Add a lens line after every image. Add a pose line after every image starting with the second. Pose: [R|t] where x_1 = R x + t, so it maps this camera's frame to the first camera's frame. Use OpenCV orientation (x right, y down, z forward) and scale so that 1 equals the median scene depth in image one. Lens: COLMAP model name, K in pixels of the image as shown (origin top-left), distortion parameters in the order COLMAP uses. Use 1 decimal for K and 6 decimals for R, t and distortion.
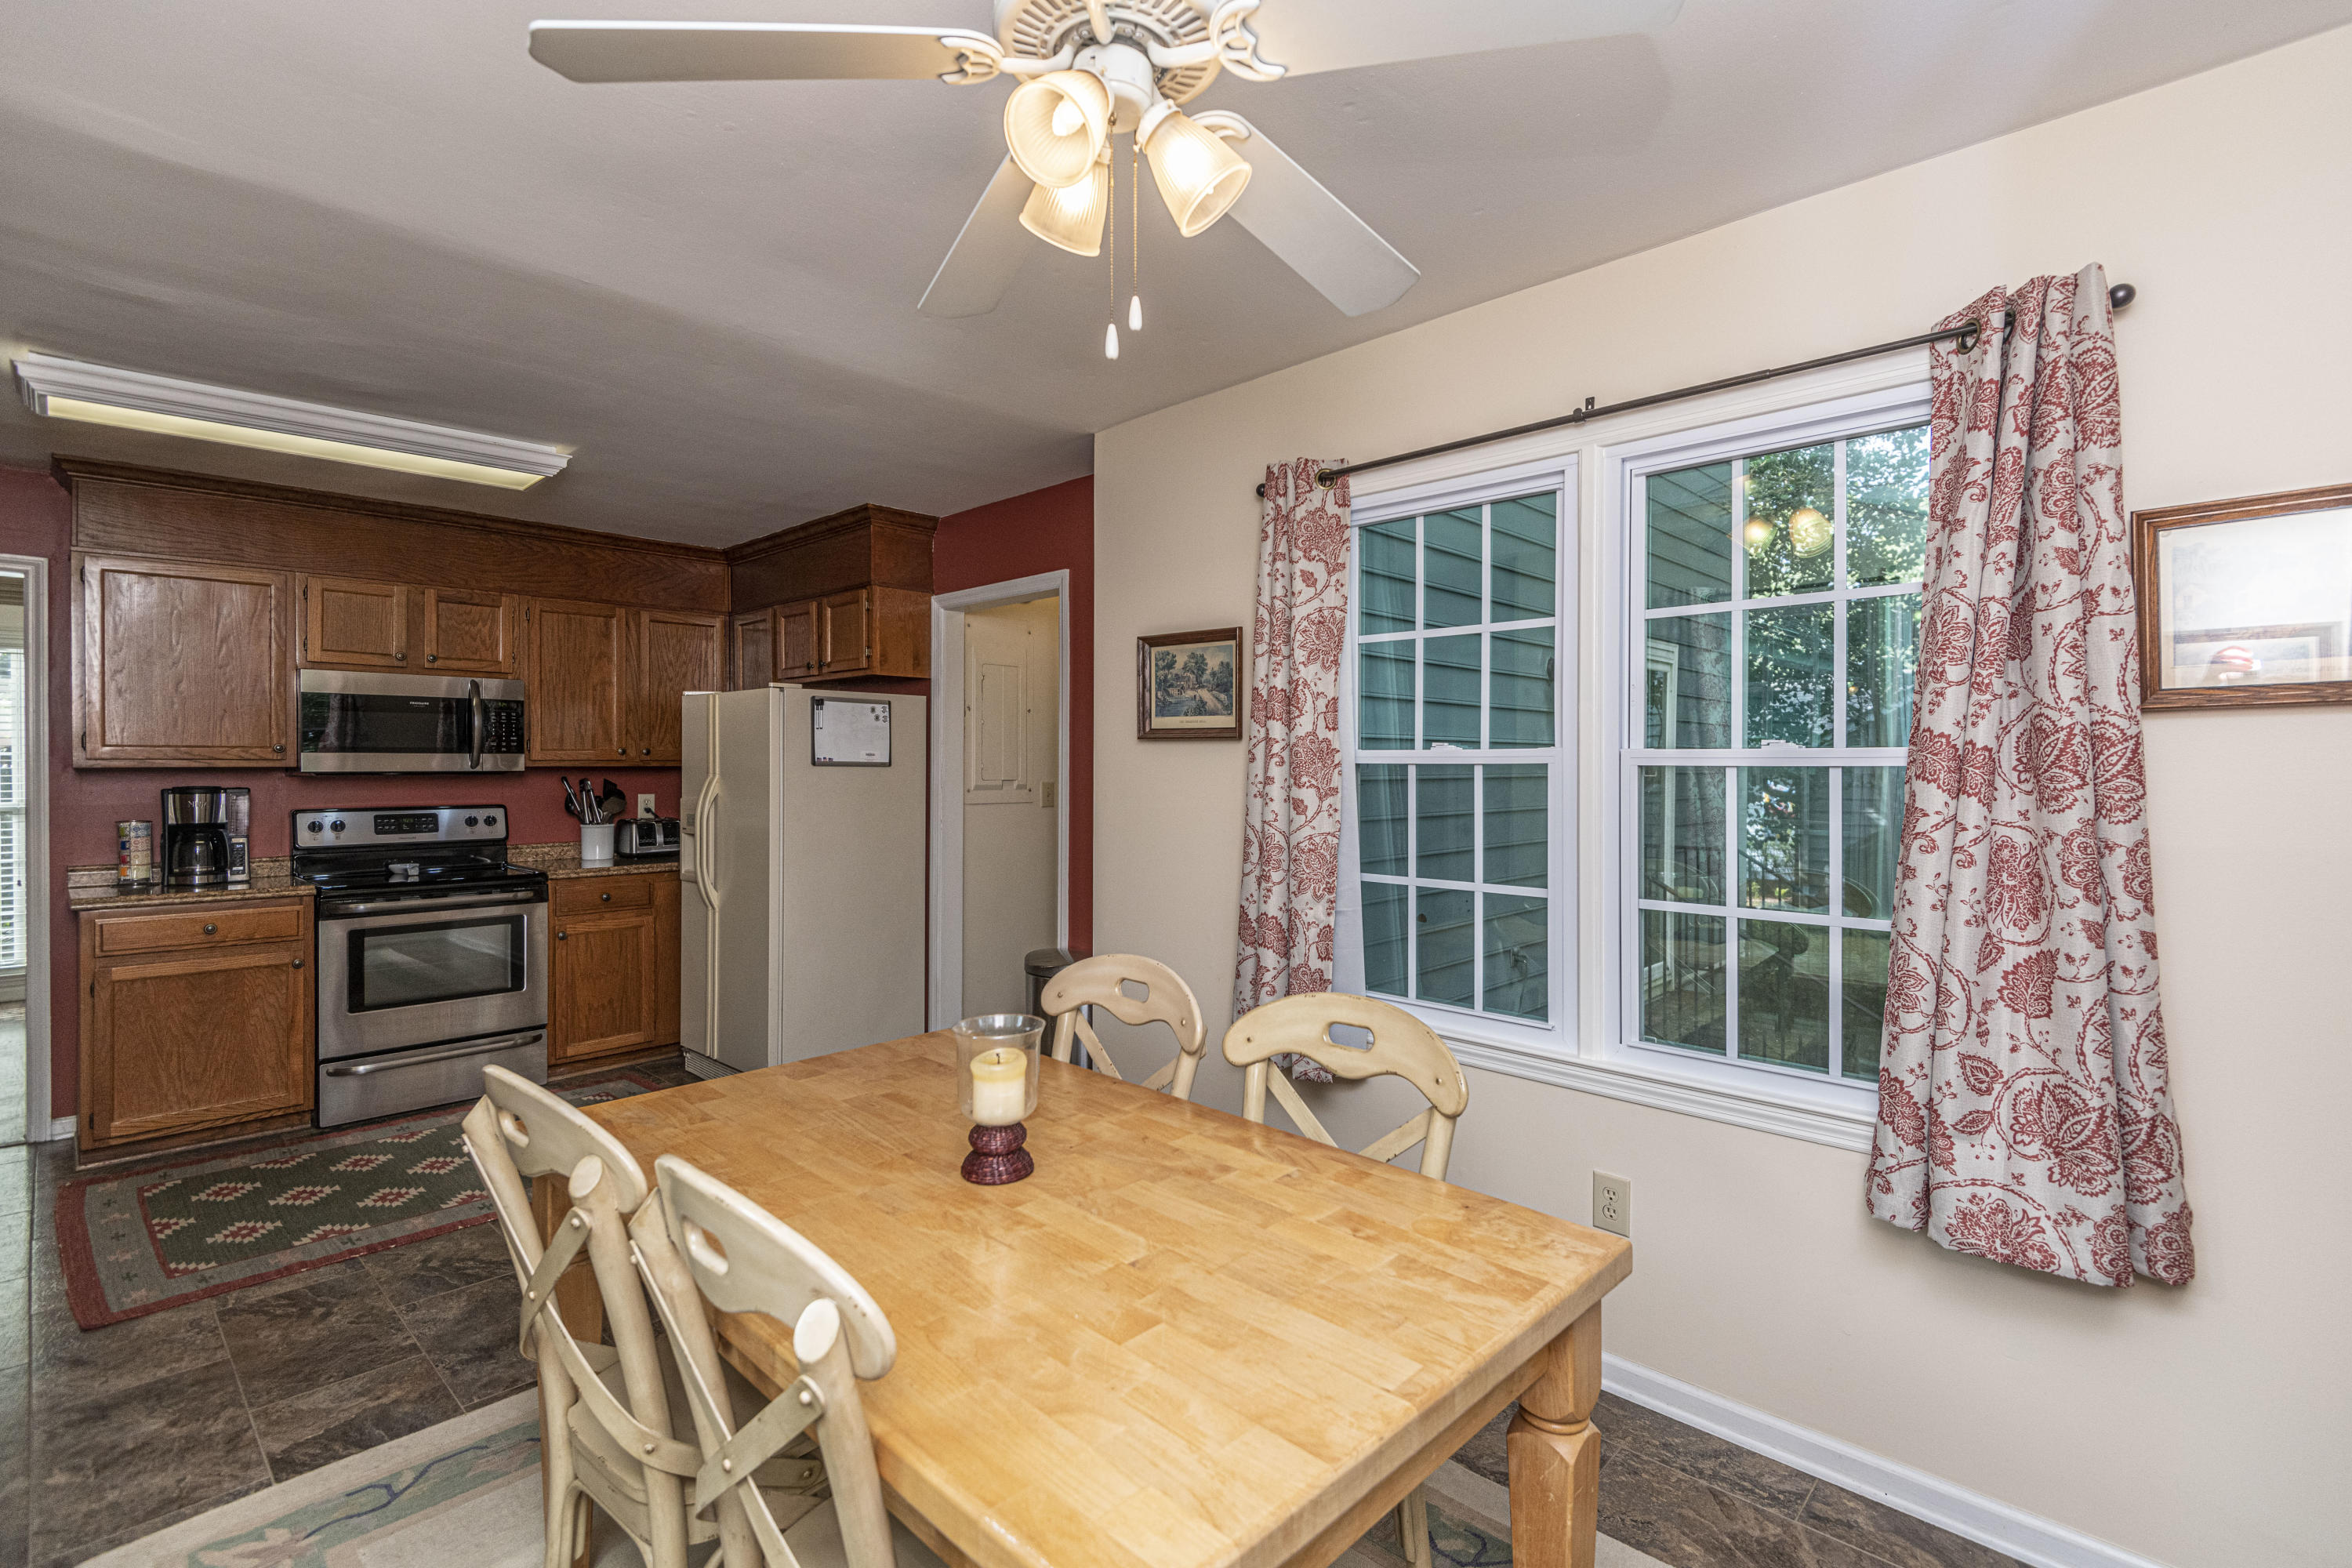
lens RADIAL K [[1080.0, 0, 1188.4], [0, 1080.0, 757.0], [0, 0, 1]] dist [0.027163, -0.012739]
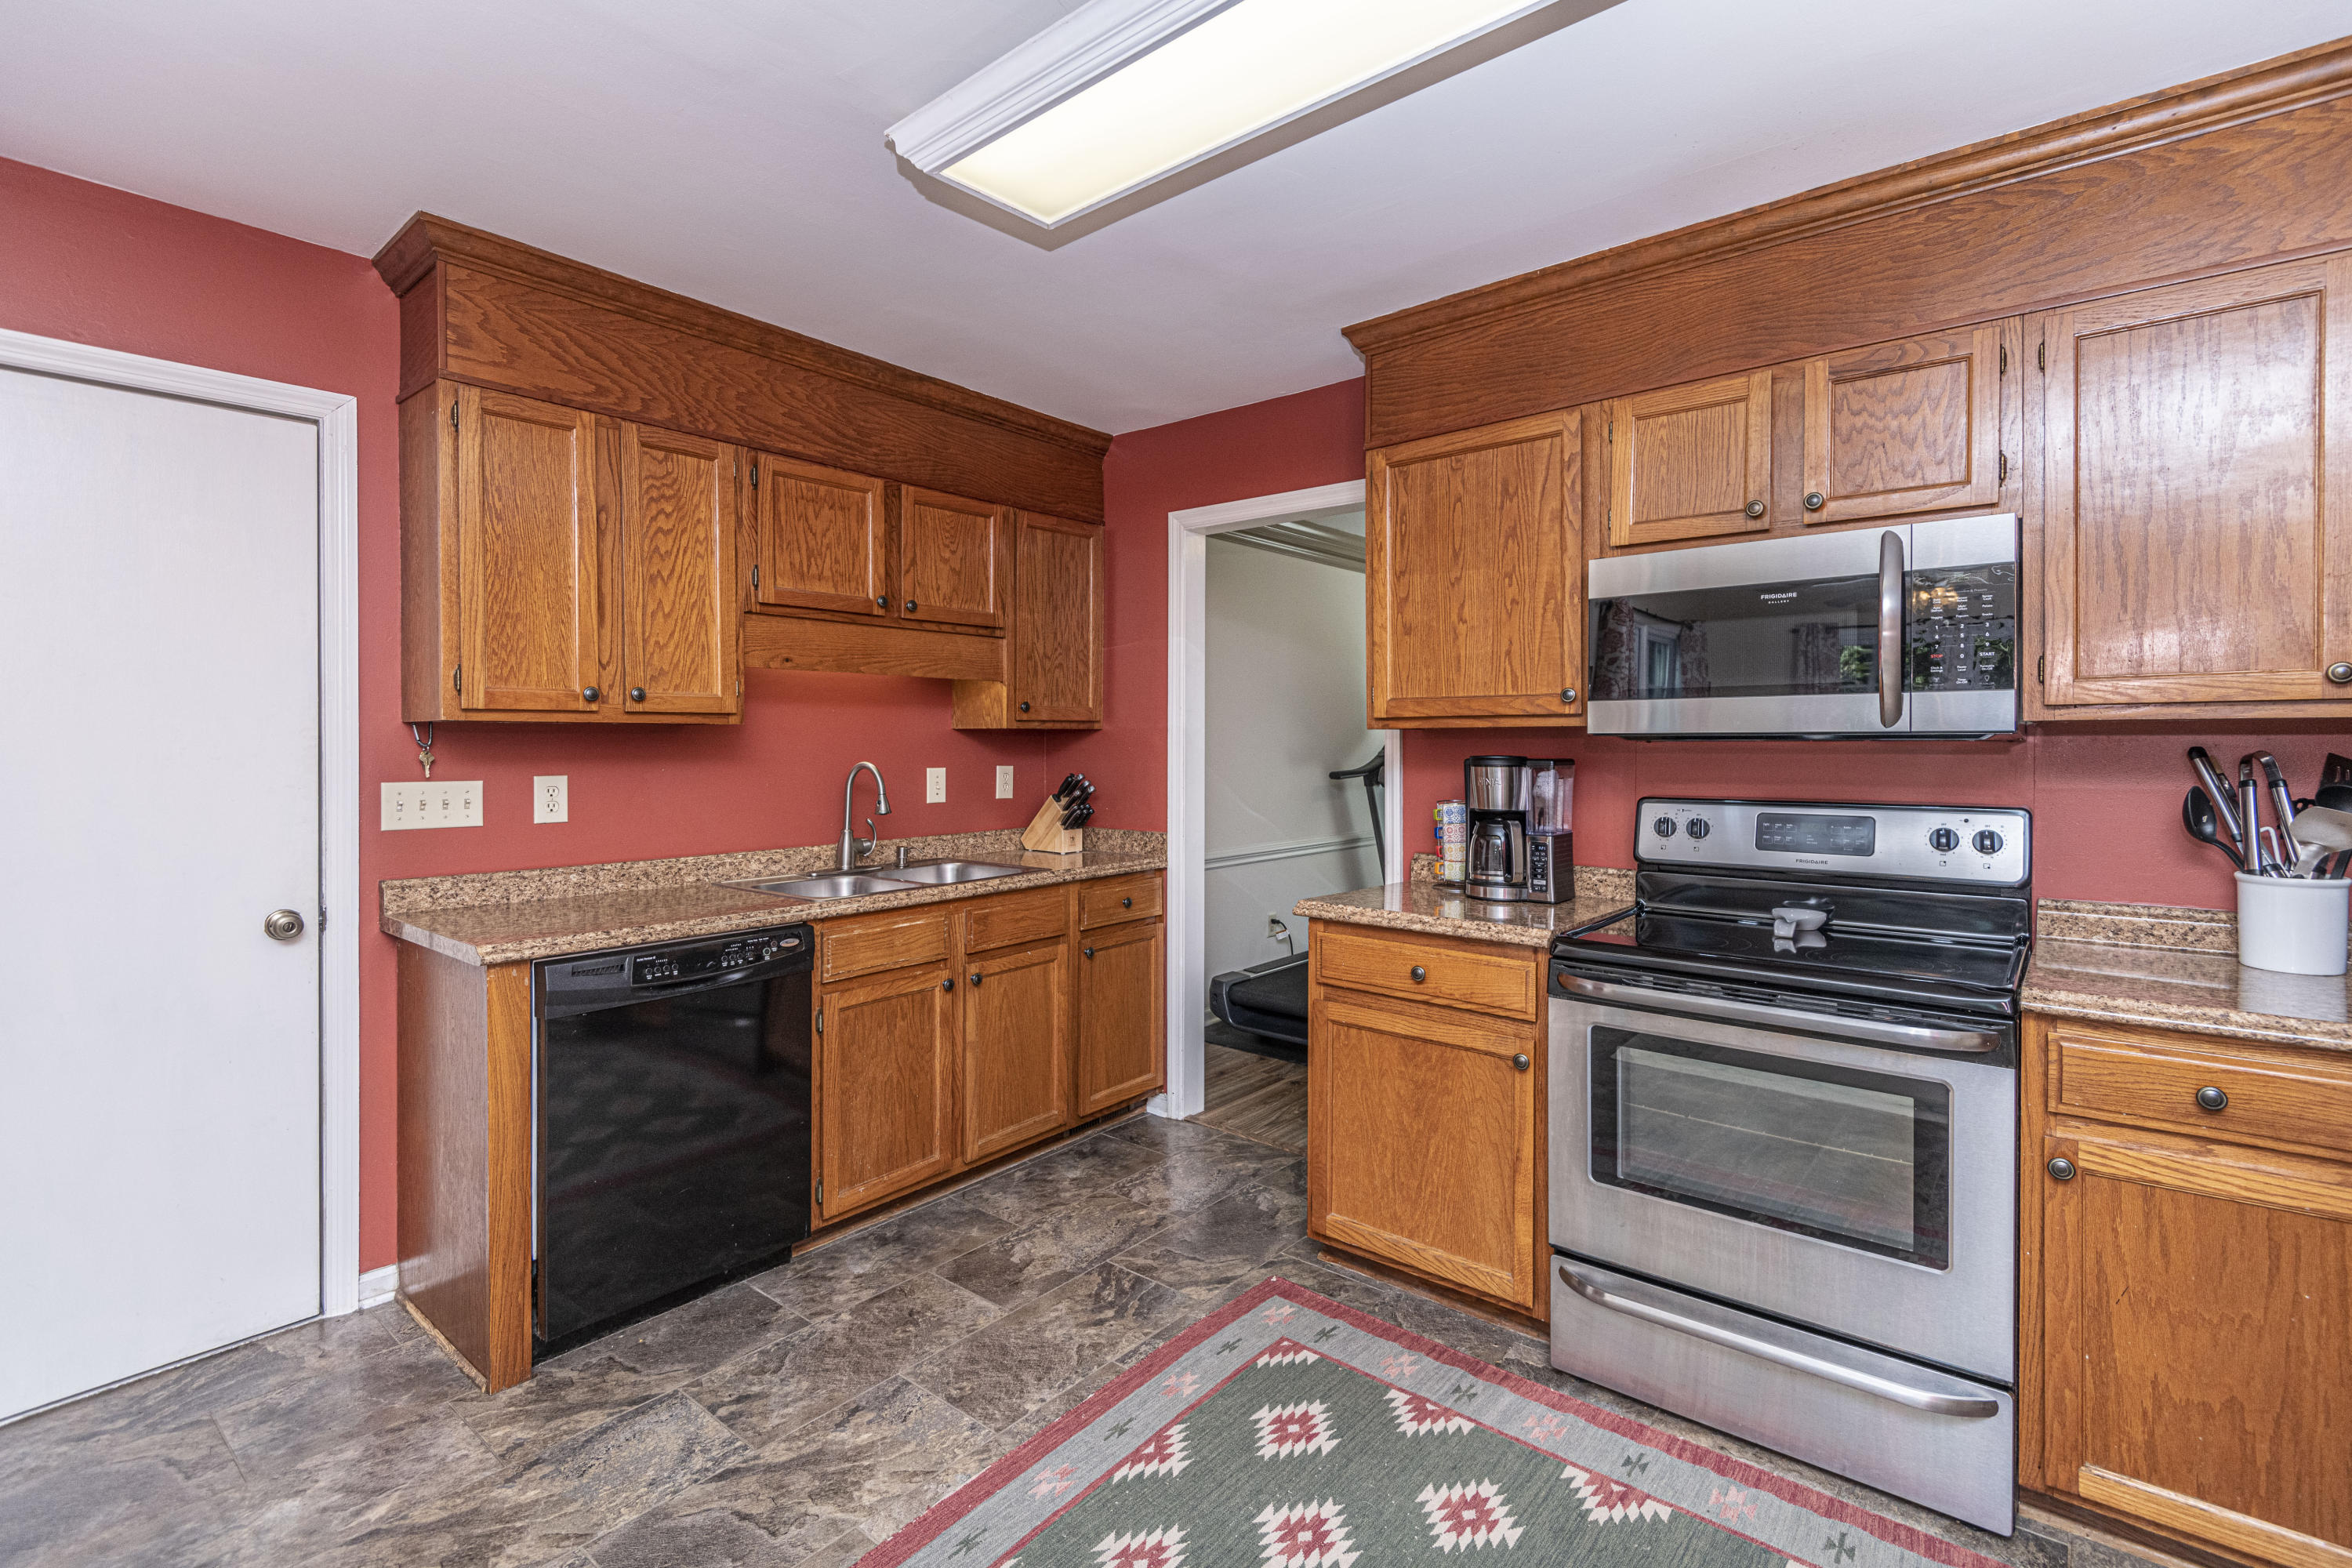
lens RADIAL K [[1053.3, 0, 1176.3], [0, 1053.3, 755.4], [0, 0, 1]] dist [0.034150, -0.020793]
pose [[0.056801, 0.009822, -0.998337, -0.258662], [0.007157, 0.999922, 0.010245, 0.018598], [0.998360, -0.007727, 0.056727, 0.768398]]
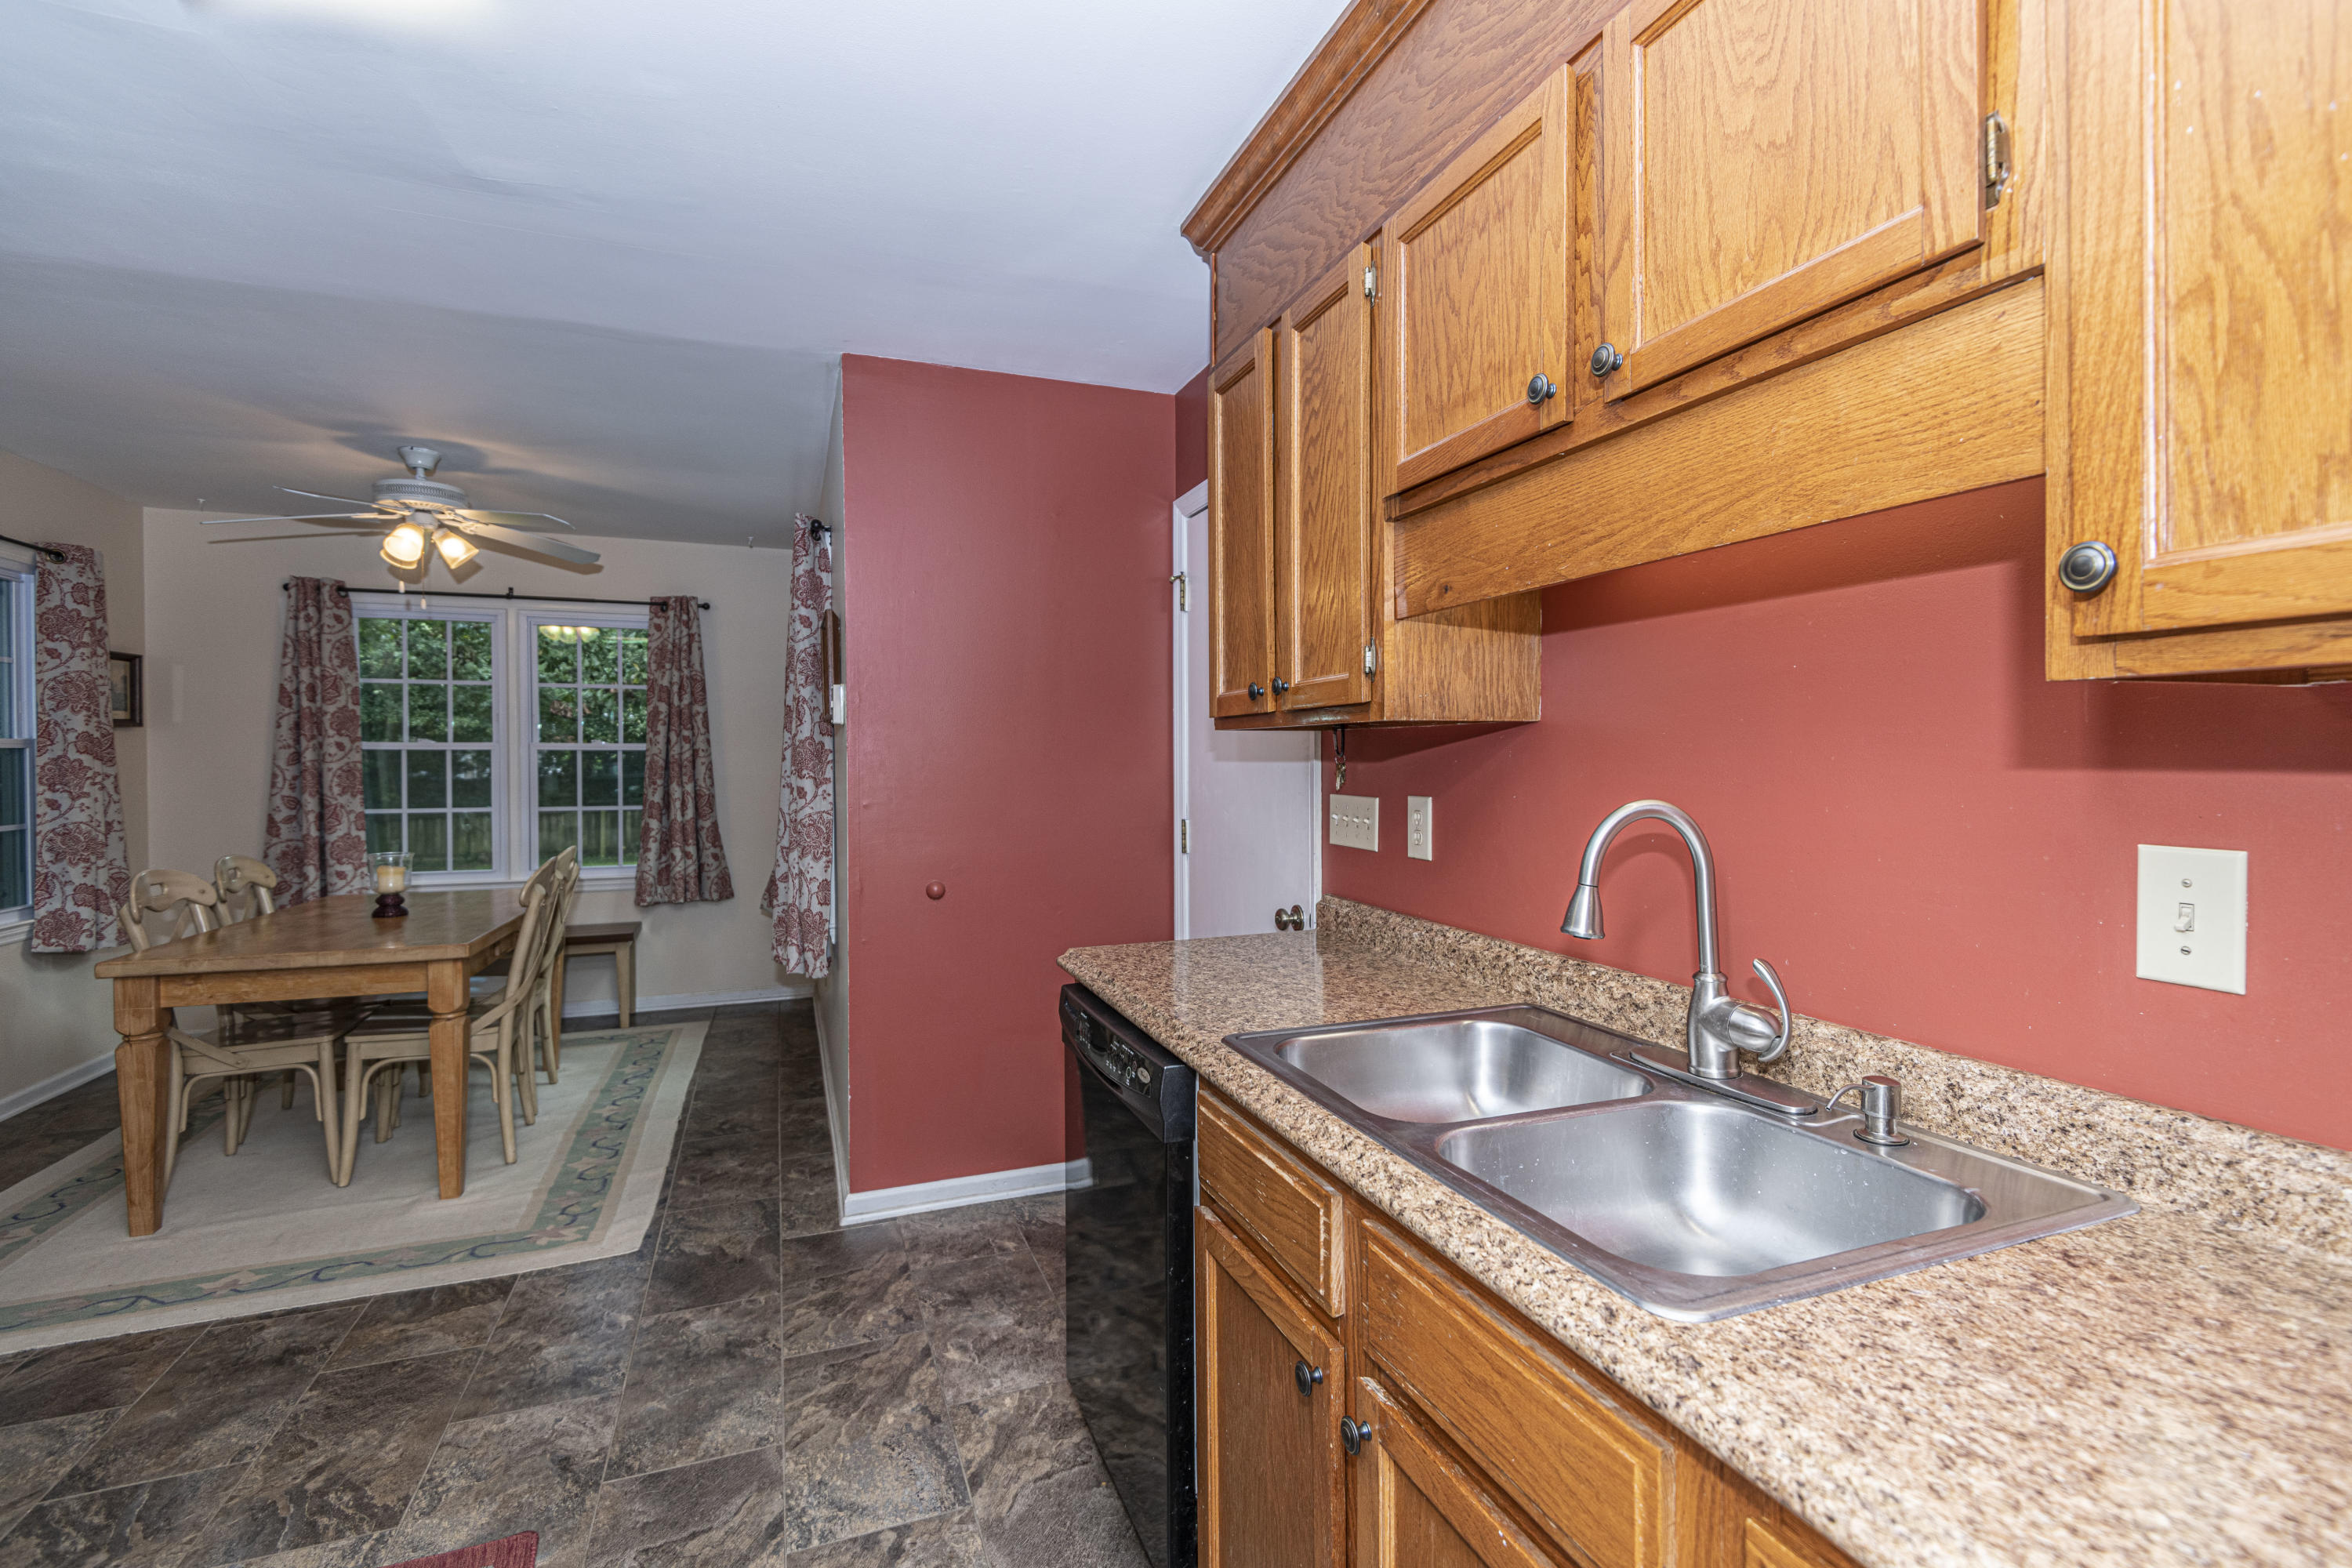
lens RADIAL K [[1071.2, 0, 1166.8], [0, 1071.2, 772.0], [0, 0, 1]] dist [0.042138, -0.022285]
pose [[-0.893569, -0.002256, 0.448921, -1.078955], [0.002483, 0.999947, 0.009968, 0.018586], [-0.448920, 0.010022, -0.893516, 0.922687]]
